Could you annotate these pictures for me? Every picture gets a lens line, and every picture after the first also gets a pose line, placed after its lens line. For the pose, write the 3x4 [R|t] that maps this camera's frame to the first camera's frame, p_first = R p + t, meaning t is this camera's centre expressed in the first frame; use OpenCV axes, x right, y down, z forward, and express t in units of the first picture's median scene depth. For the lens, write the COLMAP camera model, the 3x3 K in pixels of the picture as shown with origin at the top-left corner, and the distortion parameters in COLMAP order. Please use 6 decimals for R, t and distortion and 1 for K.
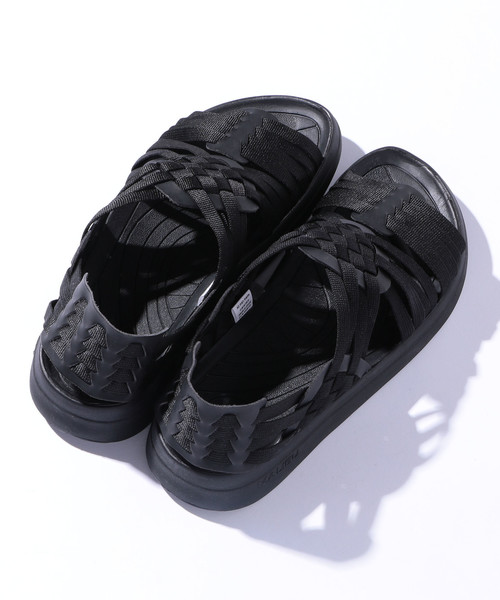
lens RADIAL K [[1823.5, 0, 249.6], [0, 1823.5, 299.8], [0, 0, 1]] dist [0.018149, 0.000000]
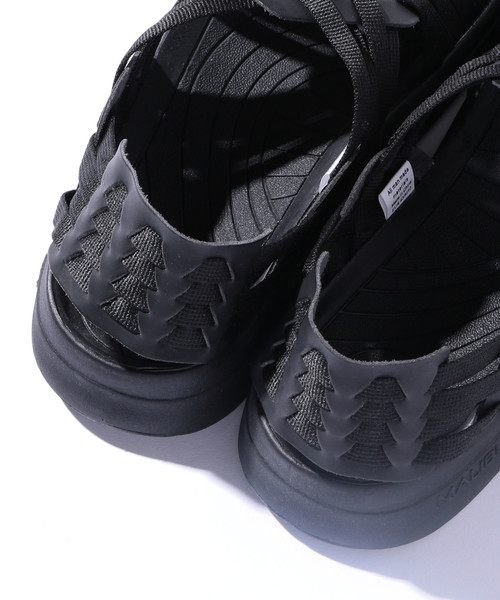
lens RADIAL K [[1452.1, 0, 250.5], [0, 1452.1, 300.3], [0, 0, 1]] dist [0.050676, 0.000000]
pose [[0.999337, -0.036283, -0.003097, -0.050099], [0.036151, 0.998720, -0.035376, 0.052881], [0.004377, 0.035241, 0.999369, 0.544311]]
